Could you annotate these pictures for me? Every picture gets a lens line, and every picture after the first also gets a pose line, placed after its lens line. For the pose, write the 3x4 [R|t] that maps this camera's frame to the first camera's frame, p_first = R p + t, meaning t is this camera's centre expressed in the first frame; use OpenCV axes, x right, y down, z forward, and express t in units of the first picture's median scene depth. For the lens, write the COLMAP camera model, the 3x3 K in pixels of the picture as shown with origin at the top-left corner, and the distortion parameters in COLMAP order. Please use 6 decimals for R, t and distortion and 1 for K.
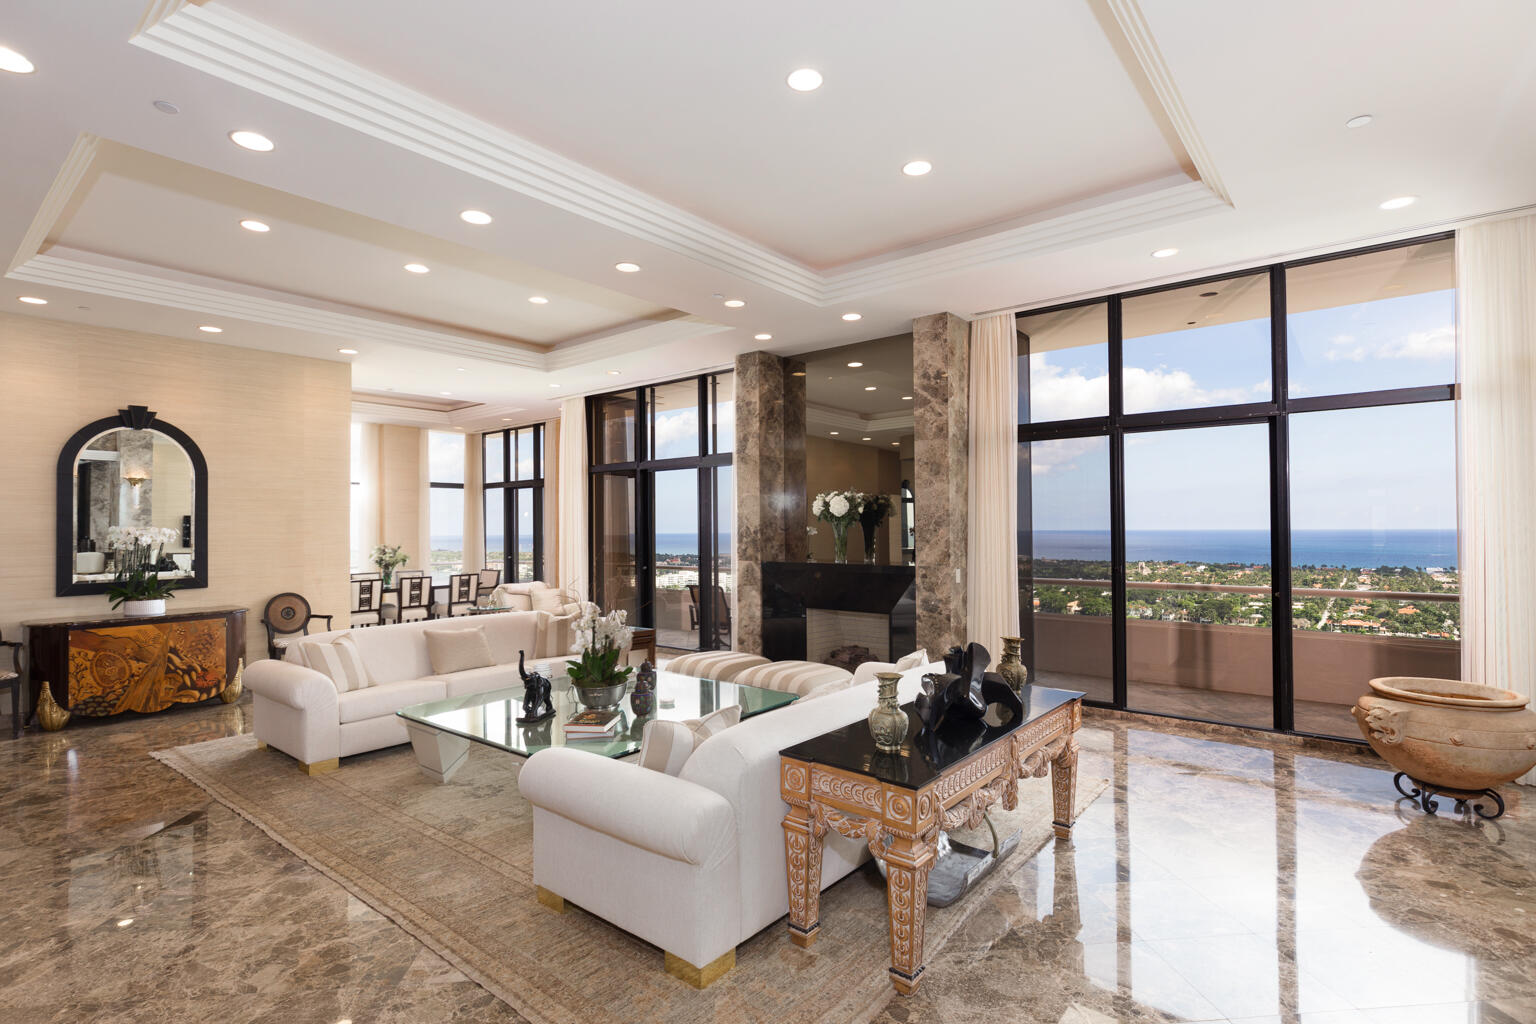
lens RADIAL K [[755.8, 0, 765.5], [0, 755.8, 518.1], [0, 0, 1]] dist [-0.000048, 0.000224]
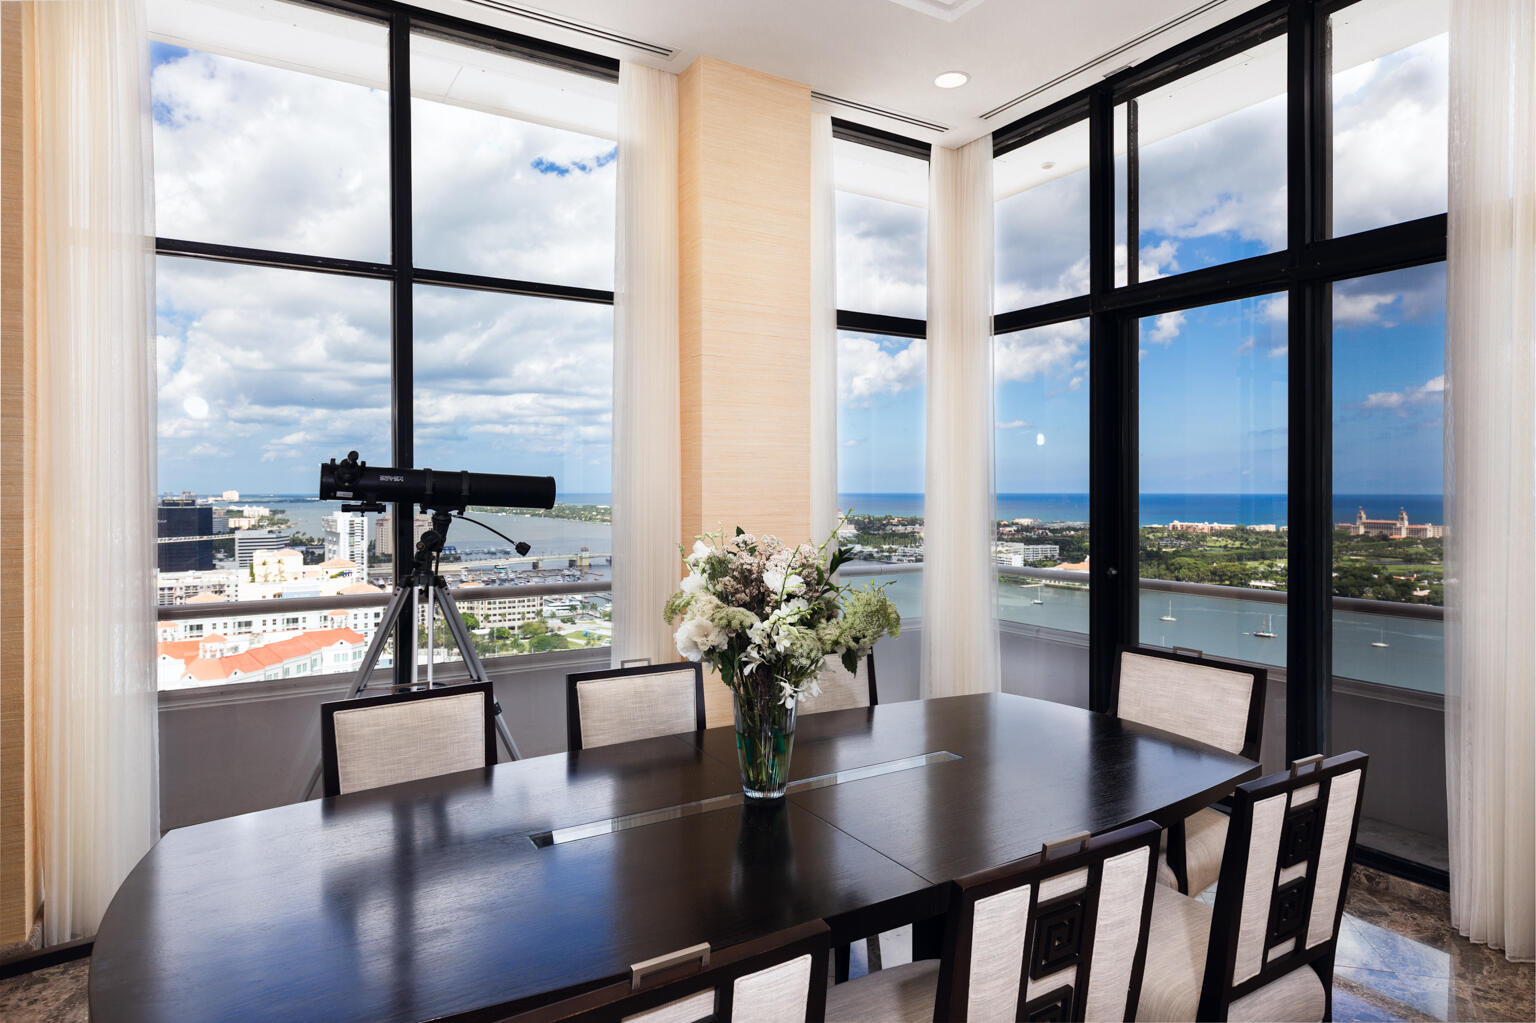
lens RADIAL K [[886.3, 0, 768.3], [0, 886.3, 501.8], [0, 0, 1]] dist [0.000290, 0.000016]
pose [[0.944043, 0.003133, -0.329808, -0.461093], [0.005303, 0.999681, 0.024675, 0.024566], [0.329780, -0.025043, 0.943726, 0.867591]]
